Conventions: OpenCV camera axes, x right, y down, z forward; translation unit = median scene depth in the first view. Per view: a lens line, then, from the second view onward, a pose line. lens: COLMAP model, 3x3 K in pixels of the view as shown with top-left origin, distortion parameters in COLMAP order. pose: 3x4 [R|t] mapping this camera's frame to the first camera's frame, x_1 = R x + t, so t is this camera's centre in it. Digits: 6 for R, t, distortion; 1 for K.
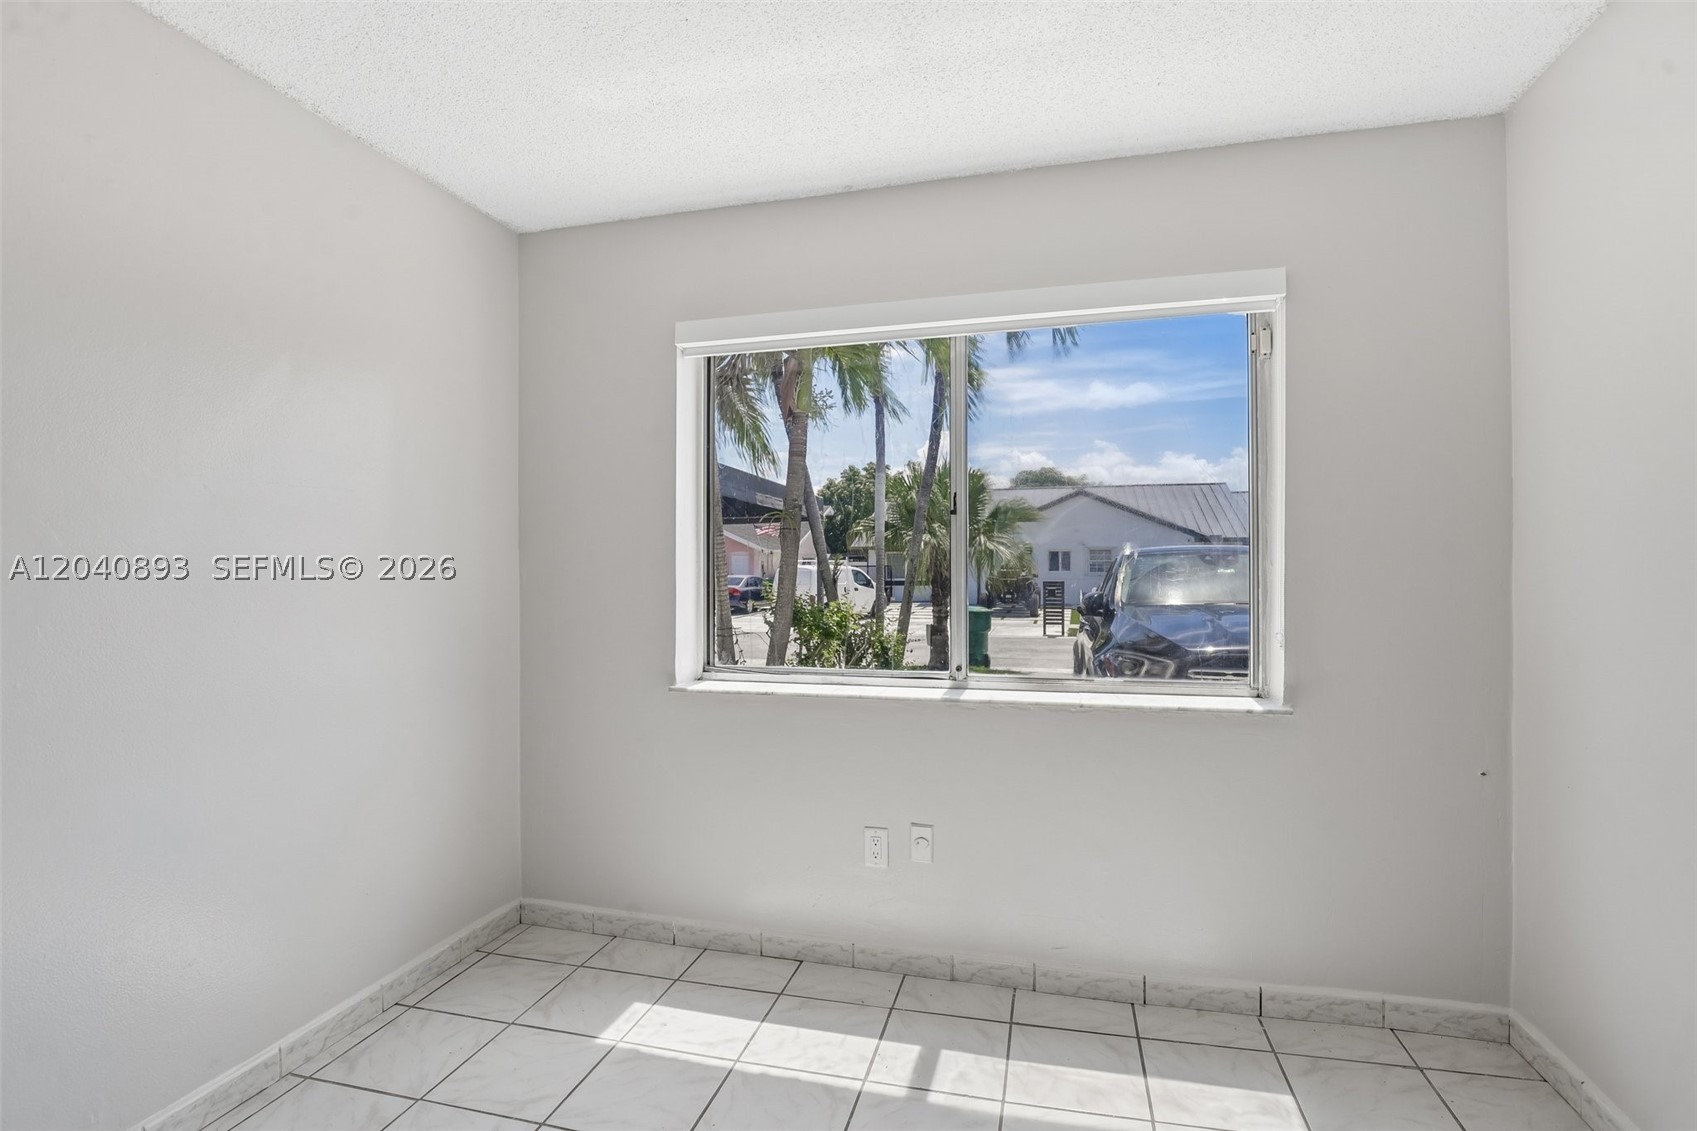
lens RADIAL K [[810.9, 0, 885.6], [0, 810.9, 559.3], [0, 0, 1]] dist [-0.026557, 0.004377]
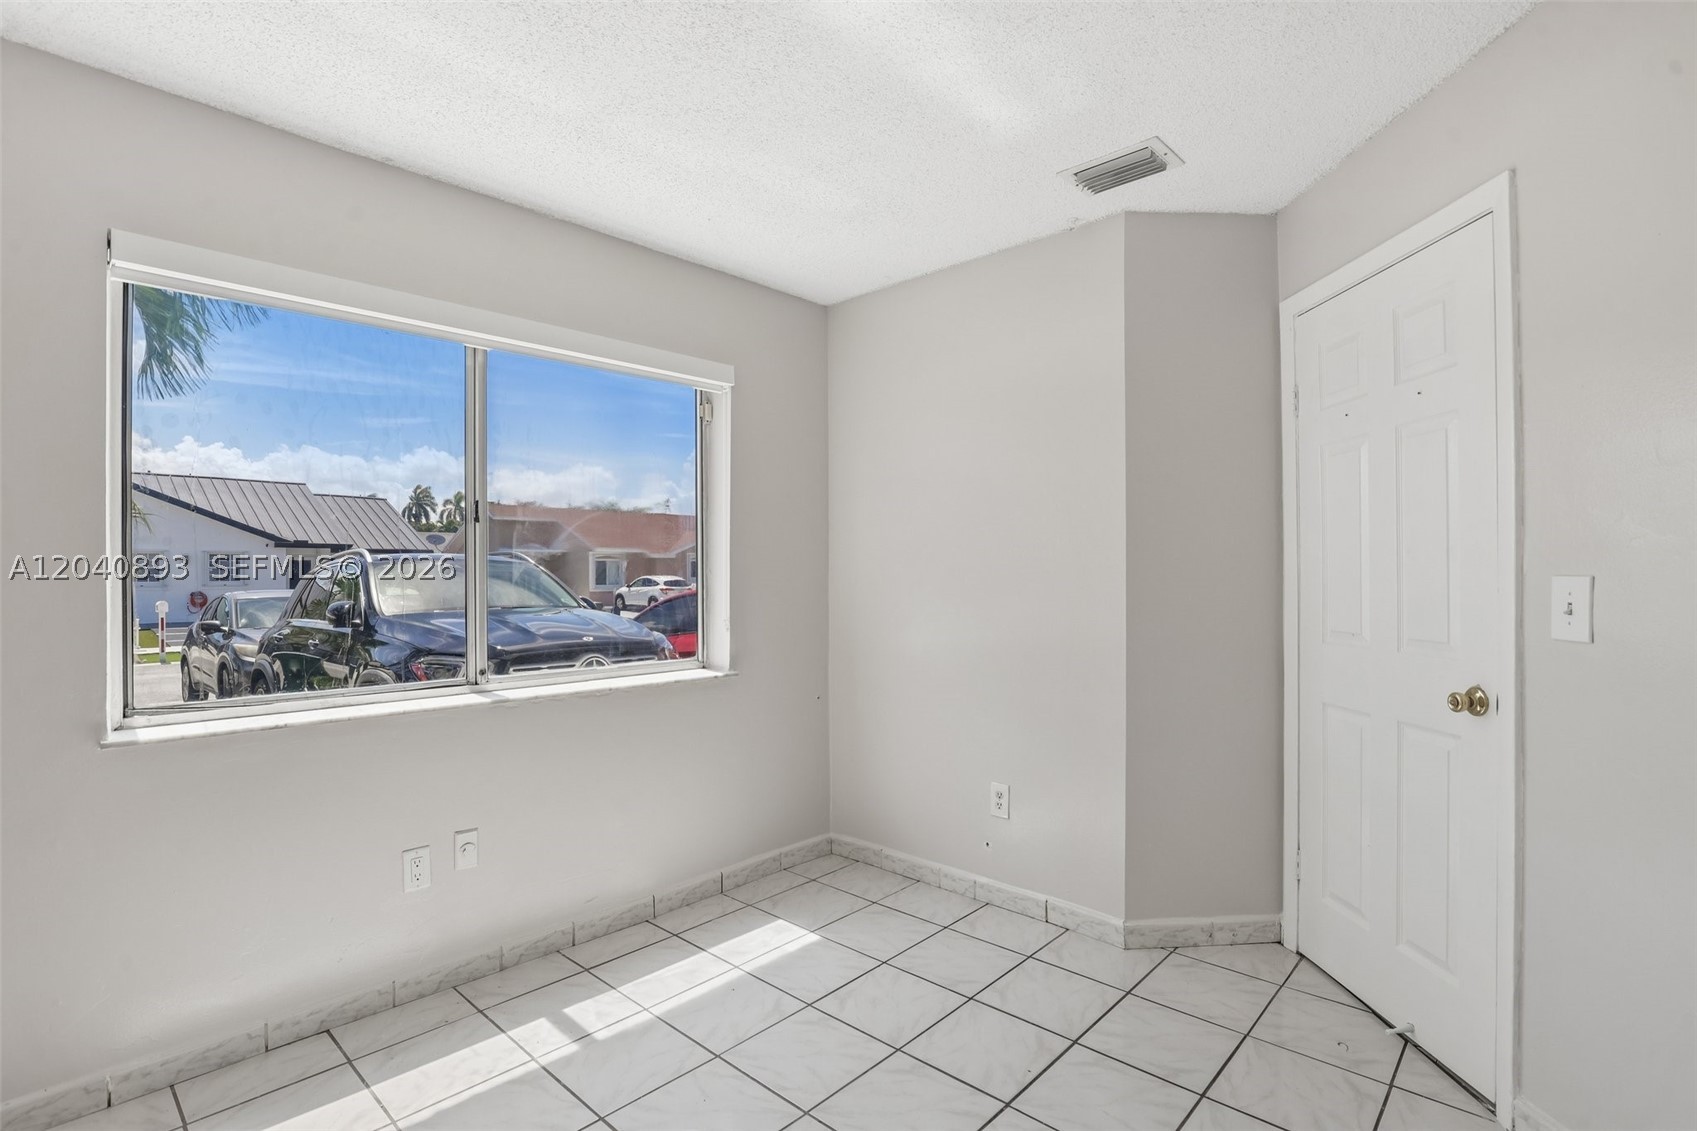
lens RADIAL K [[810.9, 0, 851.2], [0, 810.9, 561.6], [0, 0, 1]] dist [-0.026557, 0.004377]
pose [[0.483033, 0.015260, 0.875469, -0.639079], [-0.008451, 0.999883, -0.012765, 0.003972], [-0.875561, -0.001232, 0.483106, 0.108231]]
